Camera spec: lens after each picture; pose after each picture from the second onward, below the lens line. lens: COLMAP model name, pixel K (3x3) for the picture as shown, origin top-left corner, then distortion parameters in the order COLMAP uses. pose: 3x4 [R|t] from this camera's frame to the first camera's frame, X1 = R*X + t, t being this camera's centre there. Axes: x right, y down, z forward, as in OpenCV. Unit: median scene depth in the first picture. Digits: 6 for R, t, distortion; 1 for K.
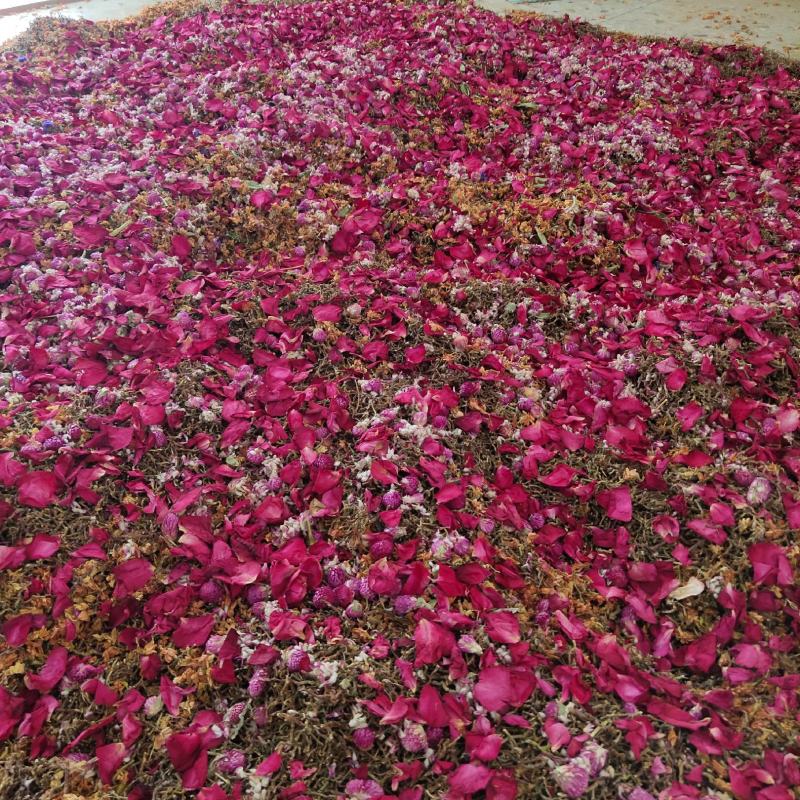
lens RADIAL K [[1049.0, 0, 400.0], [0, 1049.0, 400.0], [0, 0, 1]] dist [0.152875, -0.080021]
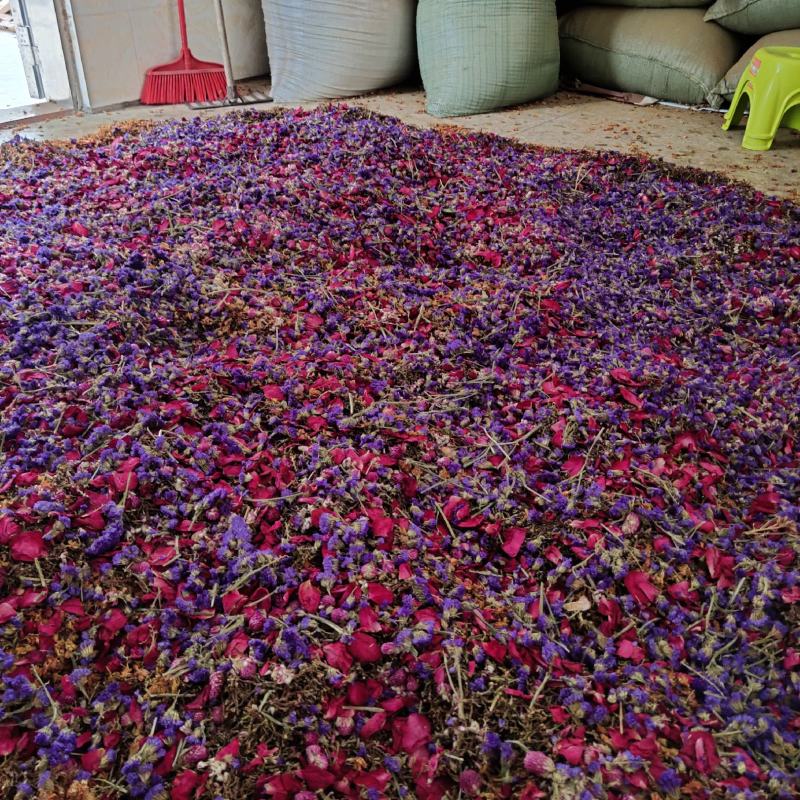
lens RADIAL K [[1049.0, 0, 400.0], [0, 1049.0, 400.0], [0, 0, 1]] dist [0.152875, -0.080021]
pose [[0.998466, -0.031194, 0.045755, 0.015849], [0.034916, 0.995943, -0.082938, 0.027702], [-0.042983, 0.084408, 0.995504, -0.162798]]
